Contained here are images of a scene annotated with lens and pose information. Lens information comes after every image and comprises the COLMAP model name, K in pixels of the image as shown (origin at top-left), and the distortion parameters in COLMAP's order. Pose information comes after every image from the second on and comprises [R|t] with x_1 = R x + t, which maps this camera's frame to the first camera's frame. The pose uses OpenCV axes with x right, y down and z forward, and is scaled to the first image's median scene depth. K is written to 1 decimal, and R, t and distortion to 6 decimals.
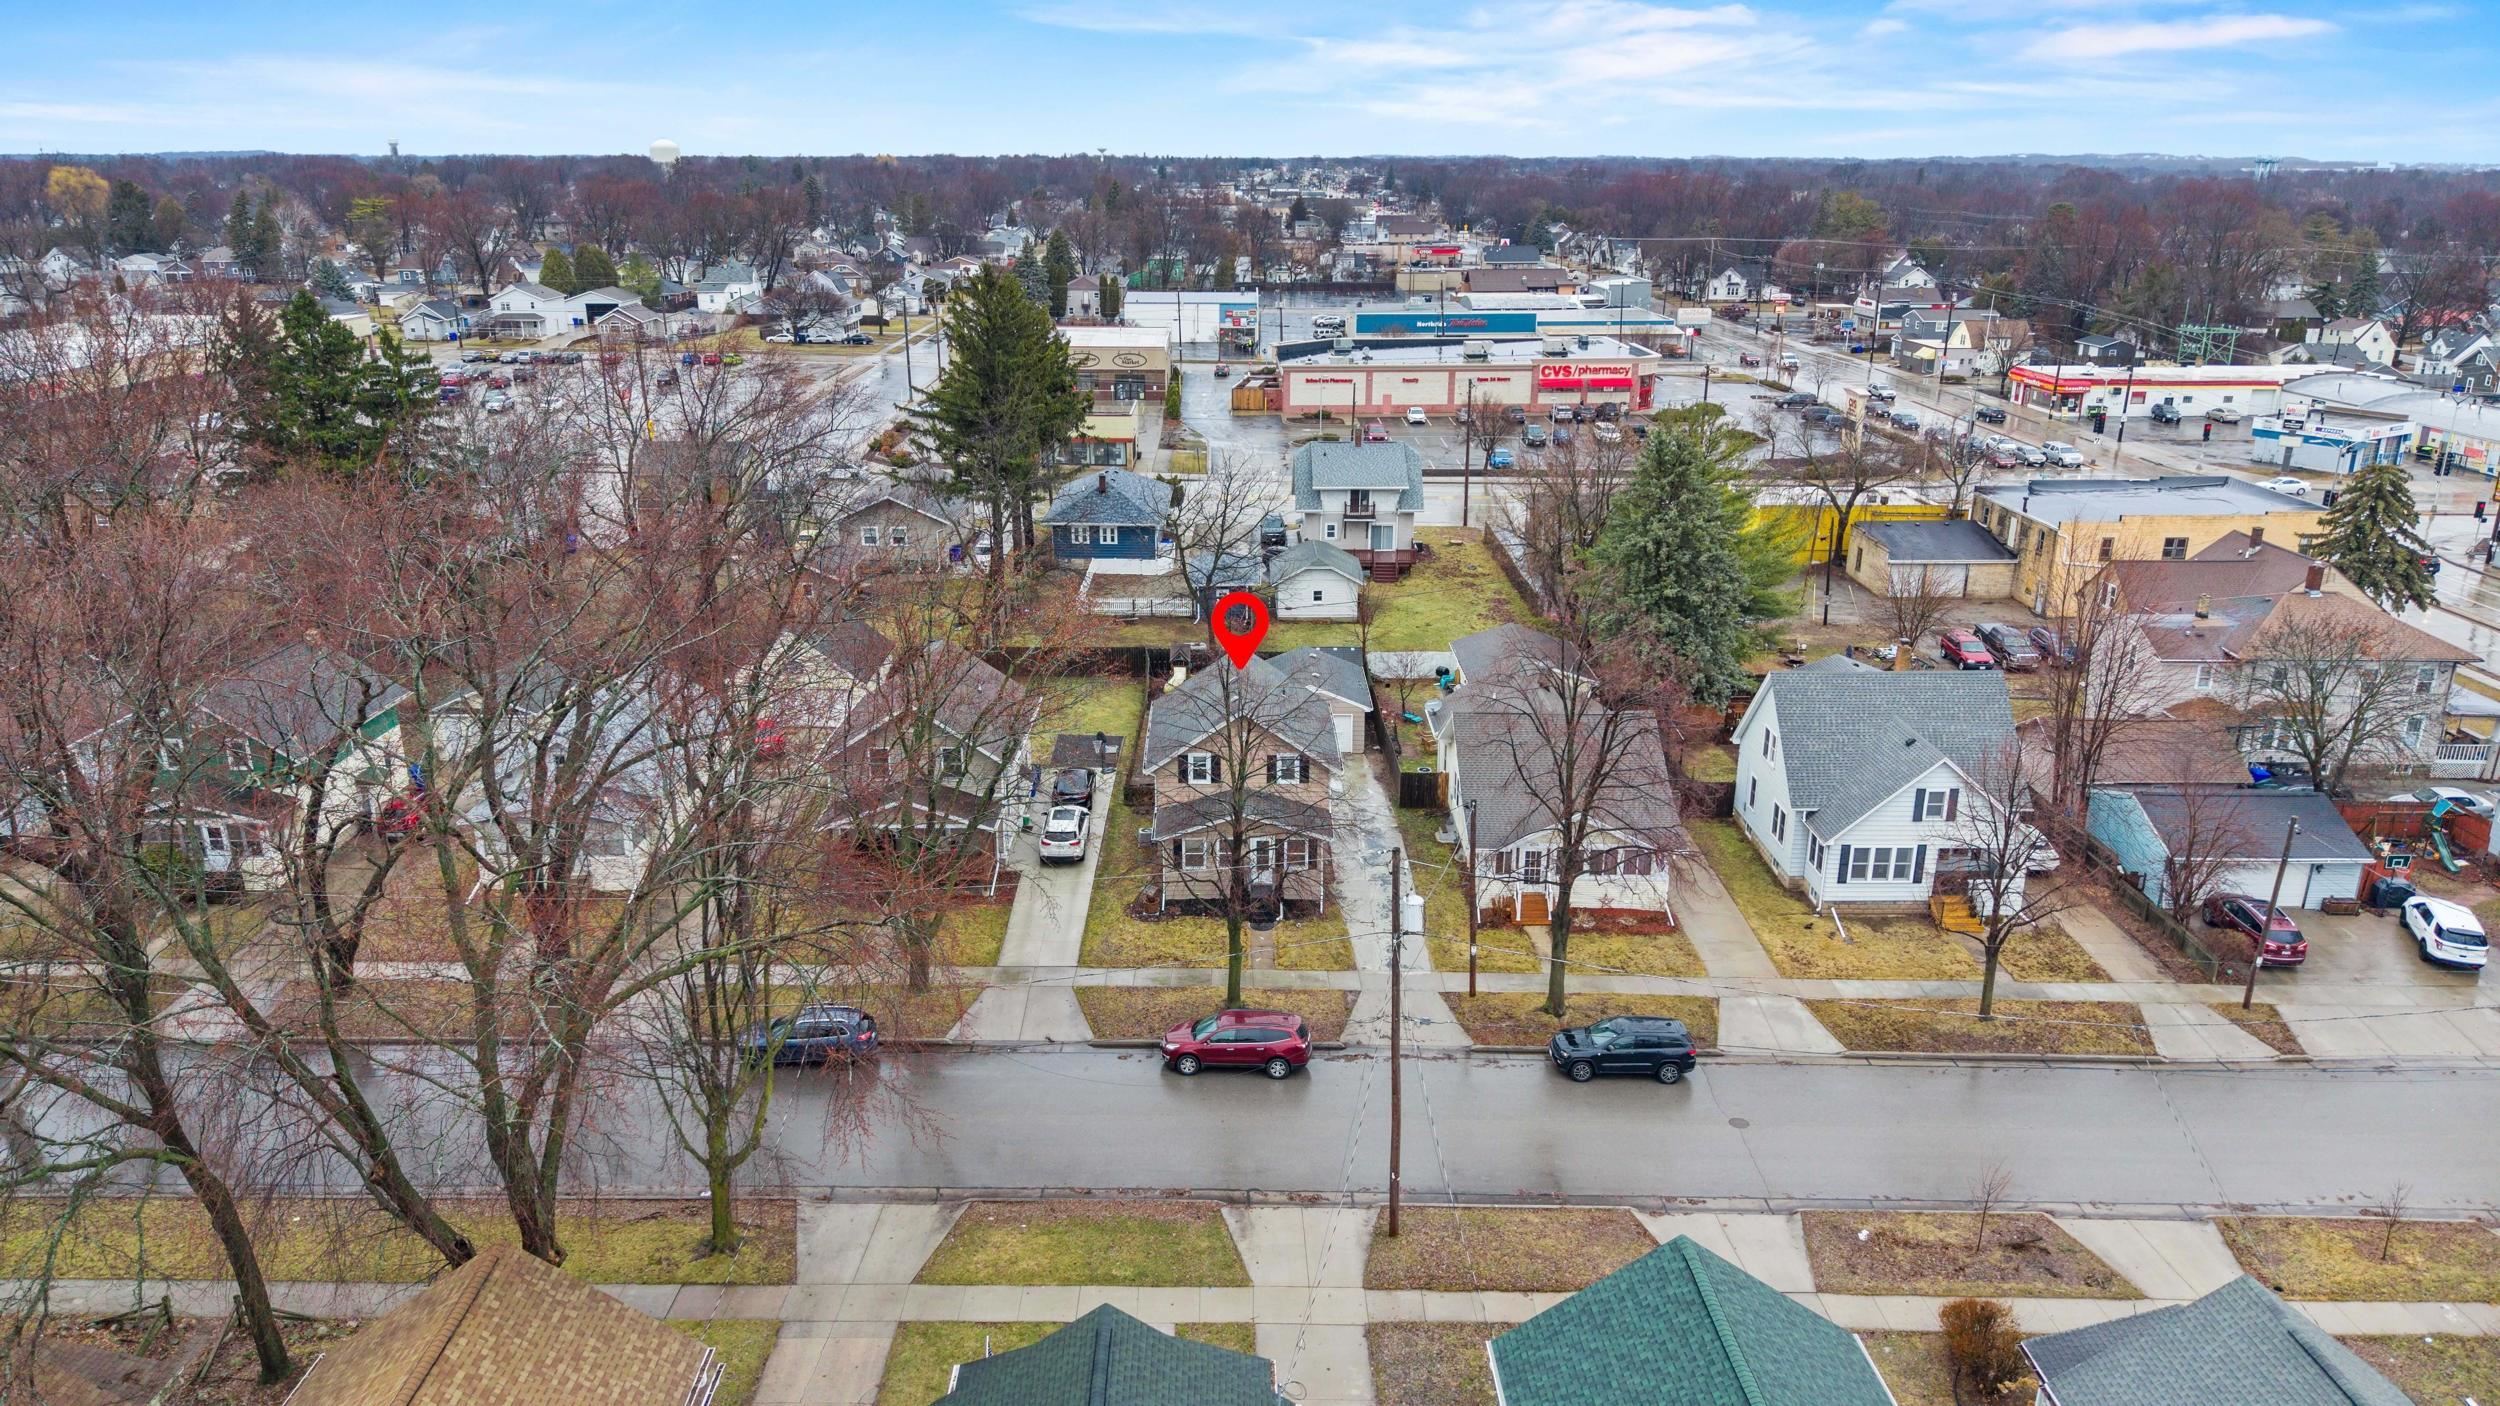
lens RADIAL K [[1669.5, 0, 1250.0], [0, 1669.5, 703.0], [0, 0, 1]] dist [0.042990, -0.062552]
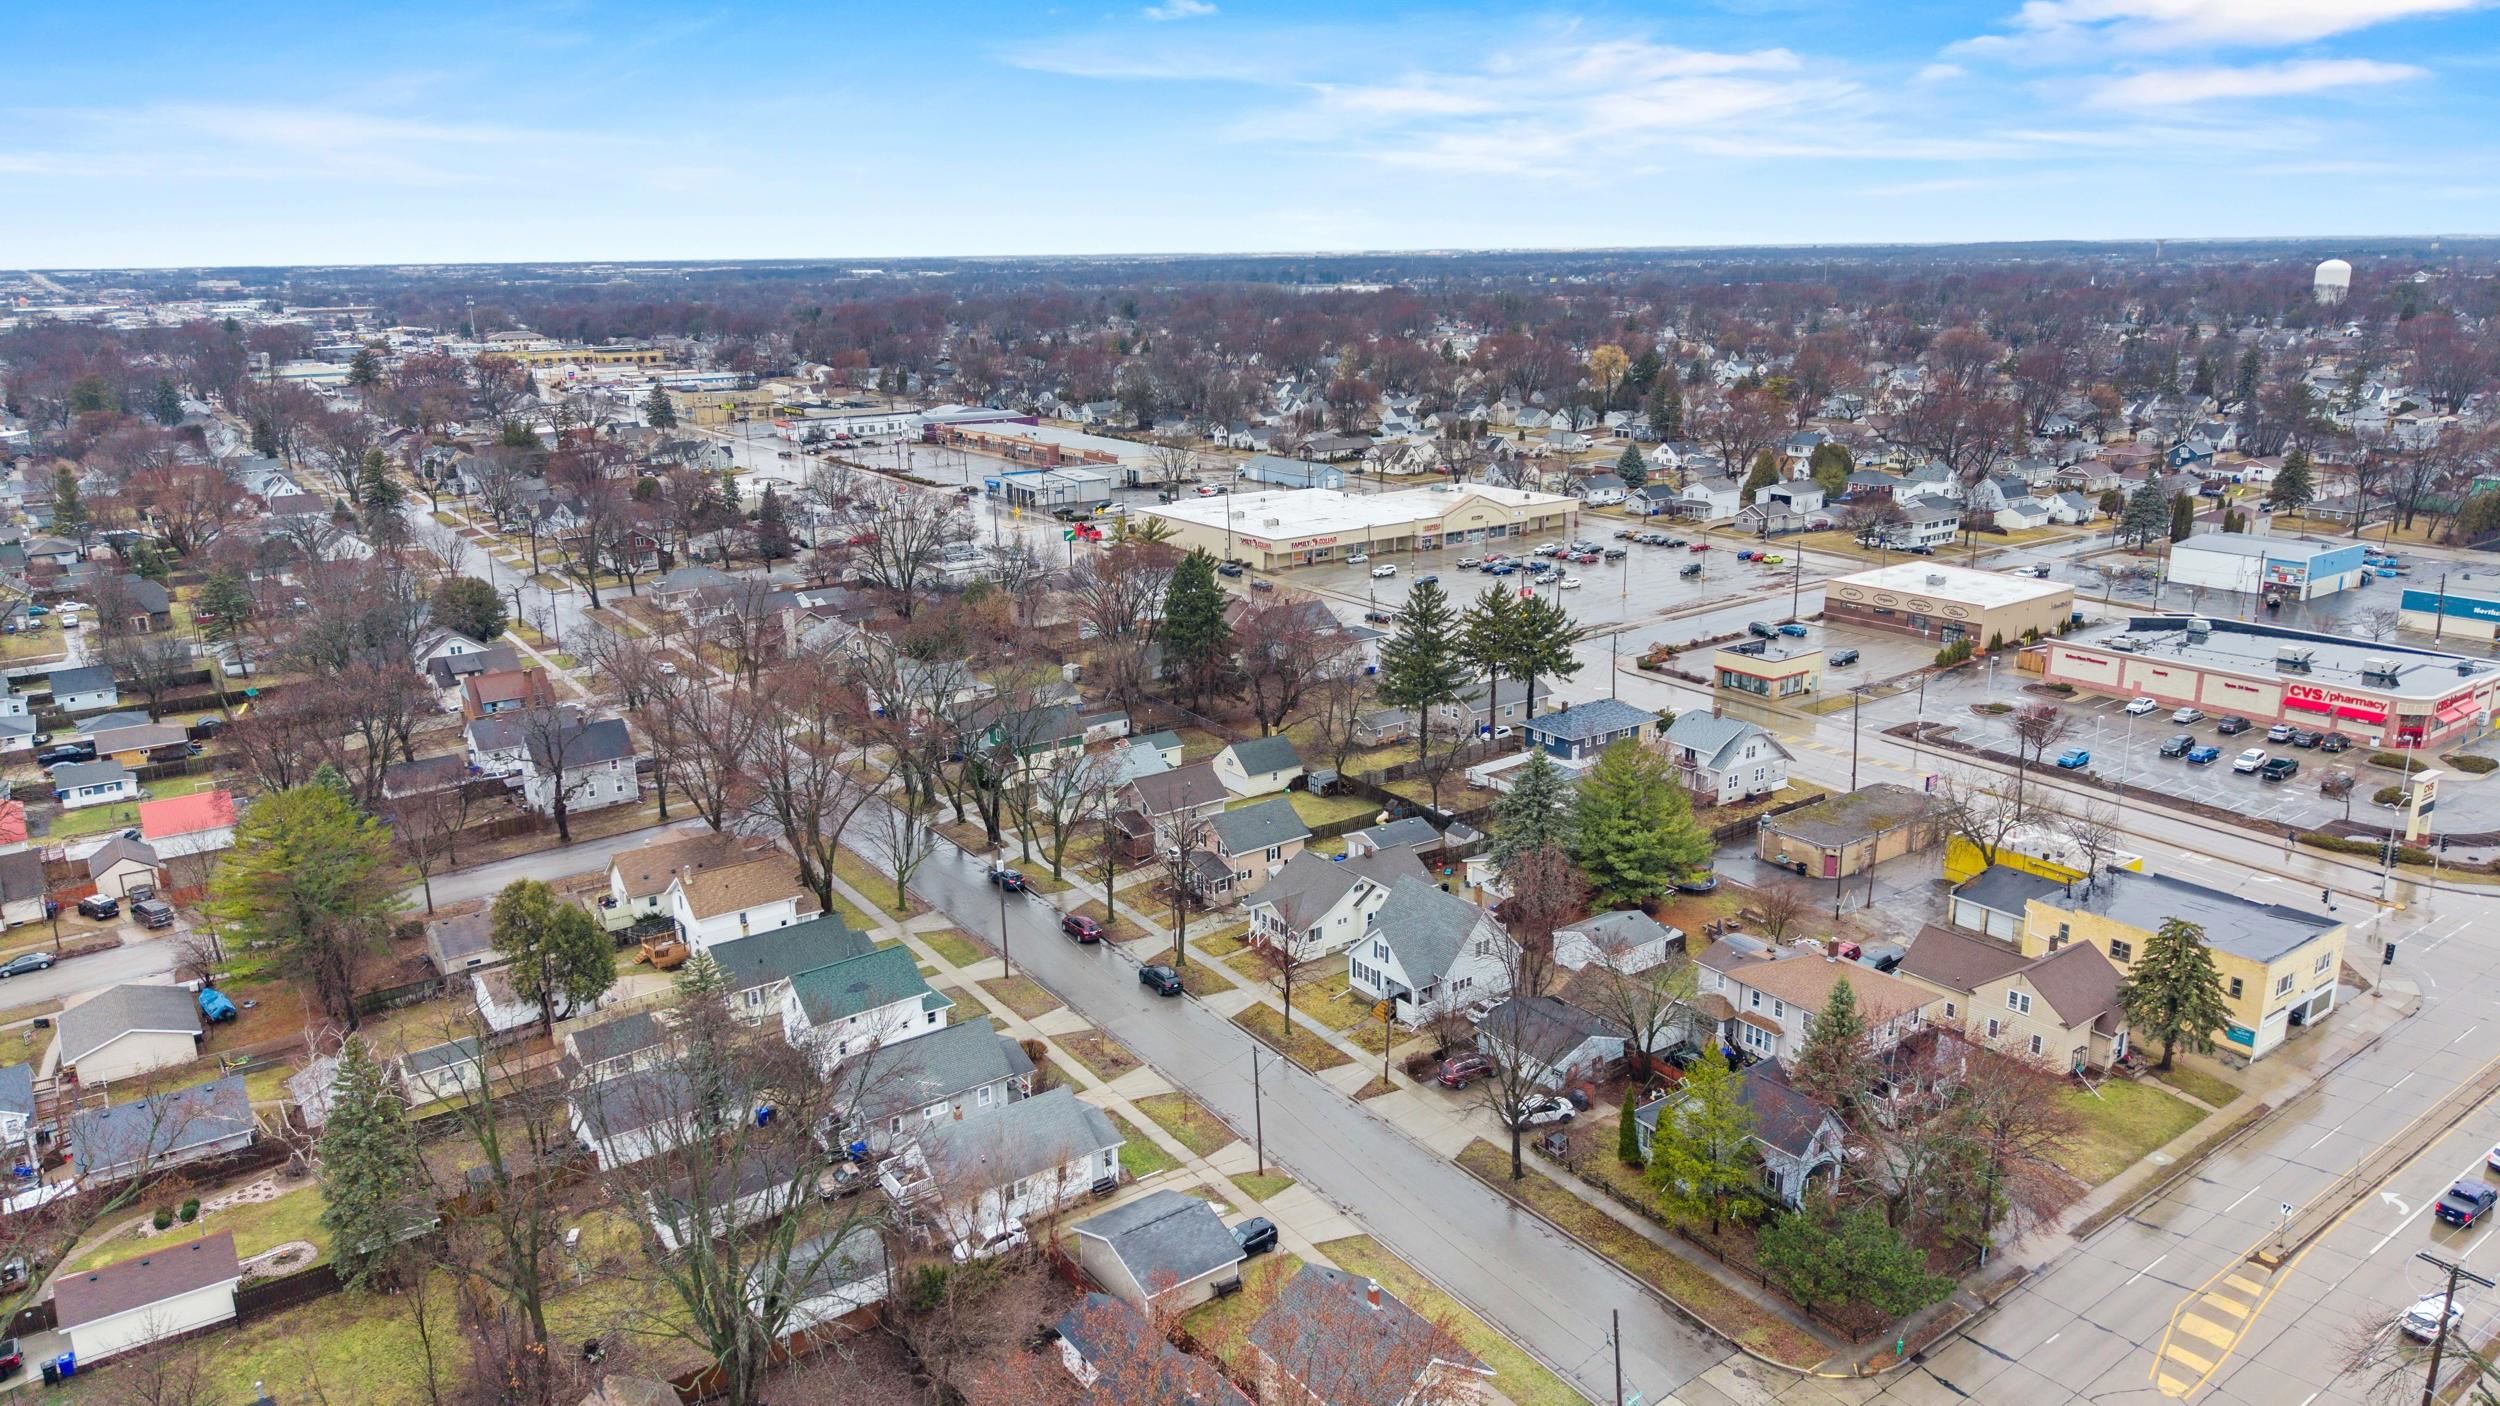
lens RADIAL K [[1669.5, 0, 1250.0], [0, 1669.5, 703.0], [0, 0, 1]] dist [0.042990, -0.062552]
pose [[0.574604, 0.203282, -0.792784, 1.607835], [-0.237320, 0.968429, 0.076313, -0.299484], [0.783269, 0.144294, 0.604706, -0.324249]]
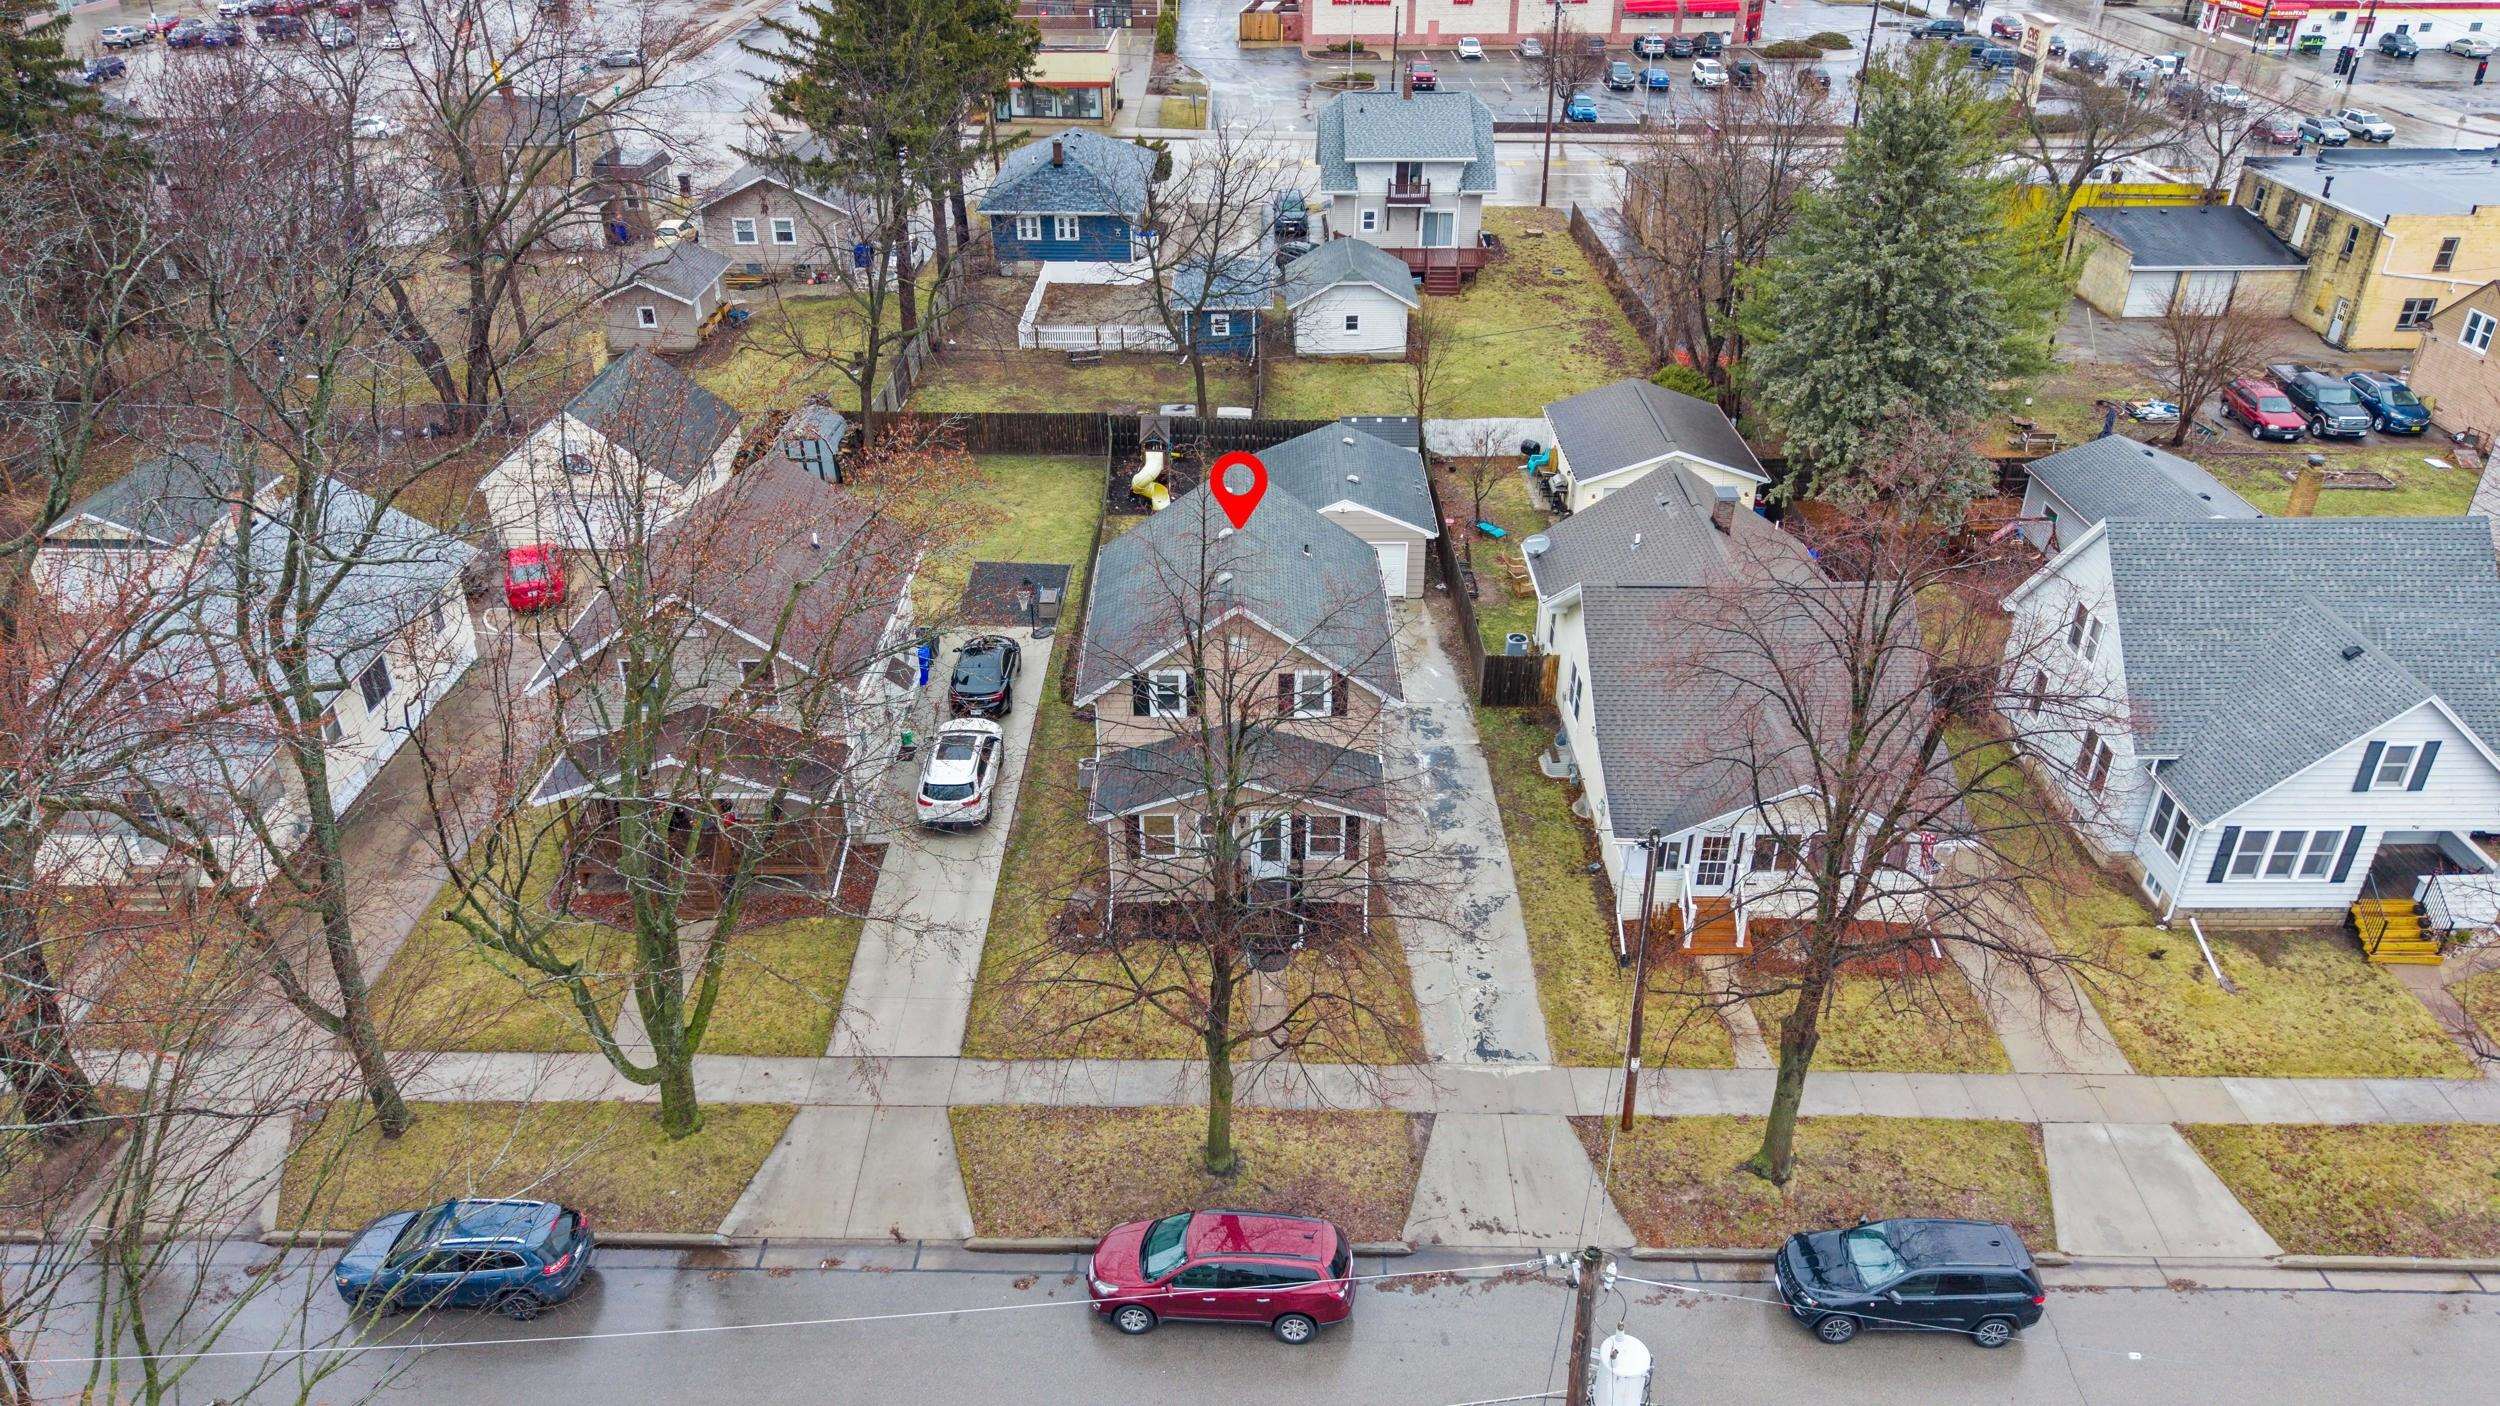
lens RADIAL K [[1686.2, 0, 1250.0], [0, 1686.2, 703.0], [0, 0, 1]] dist [0.018266, -0.019397]
pose [[0.999957, 0.001210, -0.009186, 0.004898], [0.000672, 0.979357, 0.202138, -0.073162], [0.009241, -0.202135, 0.979314, 0.358241]]
